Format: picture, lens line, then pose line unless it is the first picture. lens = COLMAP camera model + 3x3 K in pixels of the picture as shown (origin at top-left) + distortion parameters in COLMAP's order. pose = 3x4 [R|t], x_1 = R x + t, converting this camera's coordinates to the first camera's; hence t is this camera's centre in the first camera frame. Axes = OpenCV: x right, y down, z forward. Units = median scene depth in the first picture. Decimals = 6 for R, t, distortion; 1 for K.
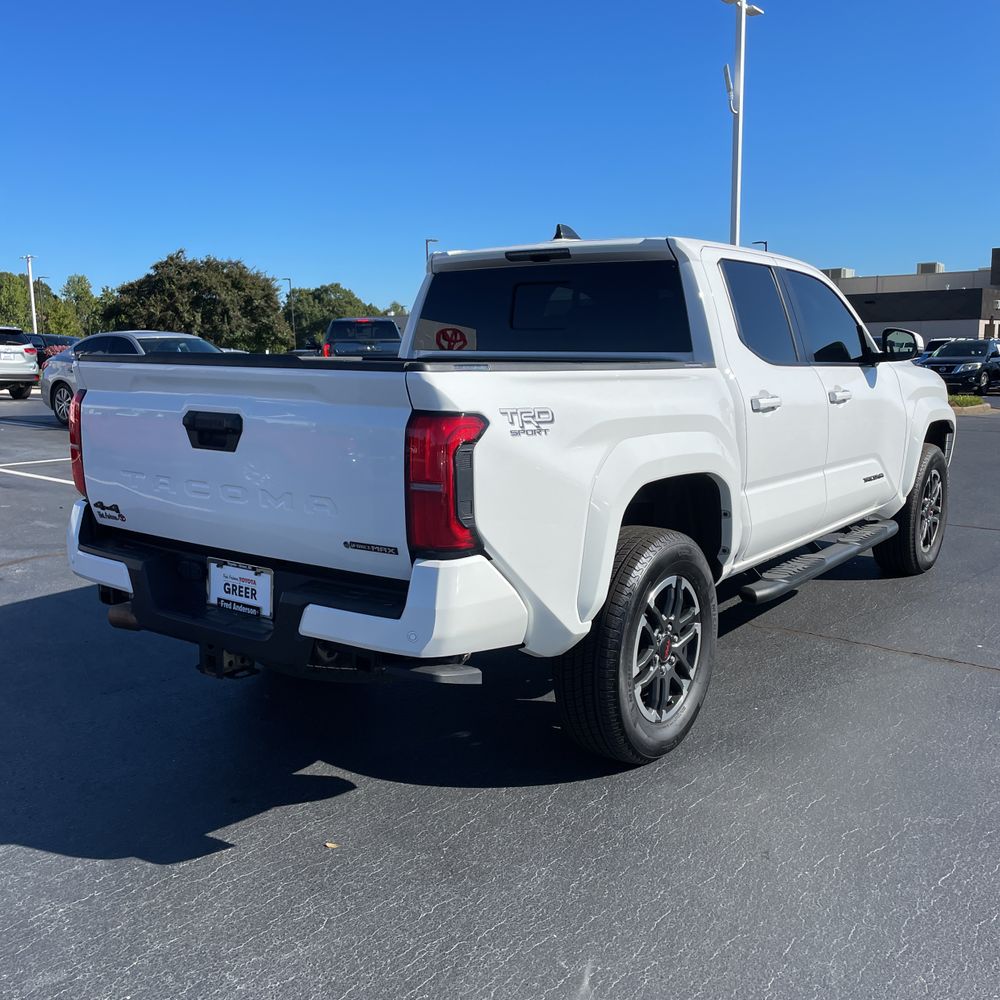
lens RADIAL K [[1015.0, 0, 505.9], [0, 1015.0, 481.3], [0, 0, 1]] dist [0.101547, -0.143998]
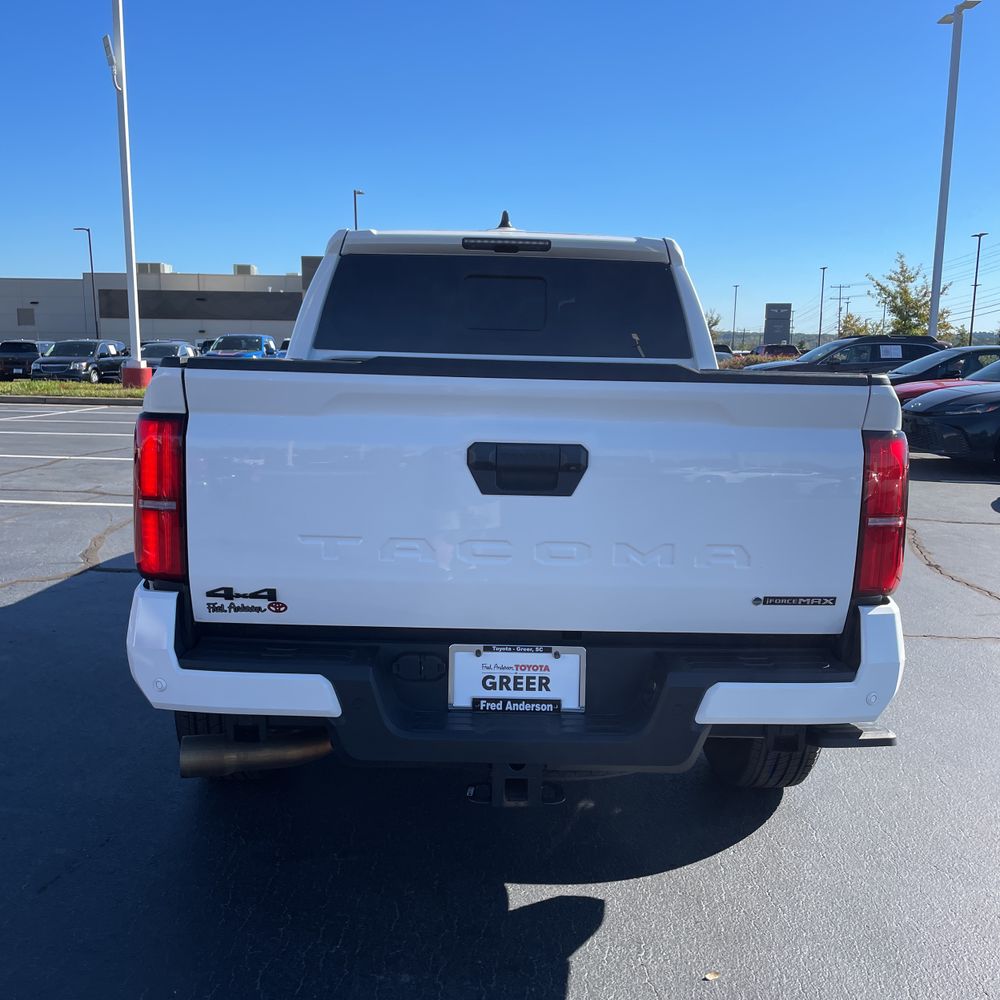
lens RADIAL K [[1009.7, 0, 486.2], [0, 1009.7, 494.7], [0, 0, 1]] dist [0.094913, -0.121661]
pose [[0.793602, -0.072413, 0.604112, -0.701310], [0.061273, 0.997357, 0.039057, -0.057594], [-0.605344, 0.006020, 0.795942, 0.426175]]
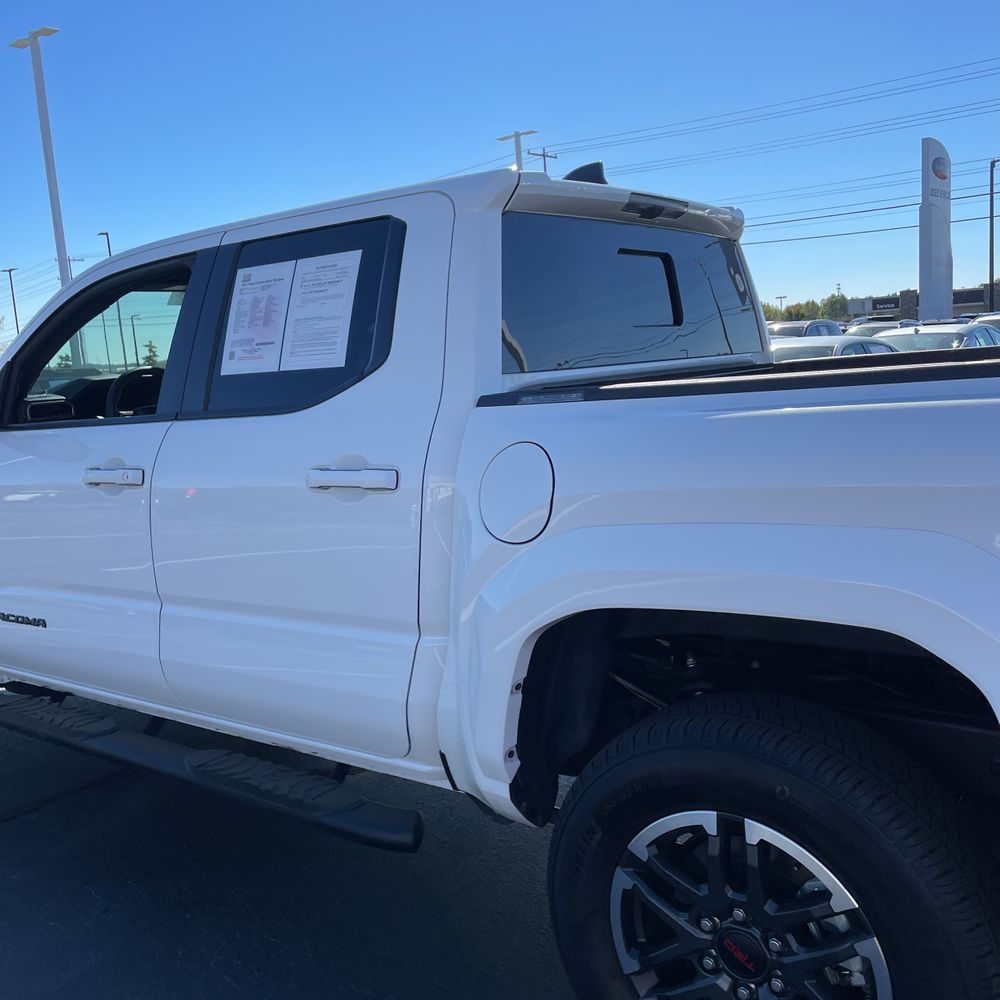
lens RADIAL K [[1009.7, 0, 486.2], [0, 1009.7, 494.7], [0, 0, 1]] dist [0.094913, -0.121661]
pose [[0.011995, -0.133187, 0.991018, -0.811329], [0.200903, 0.971200, 0.128092, -0.203981], [-0.979538, 0.197563, 0.038407, 1.495885]]
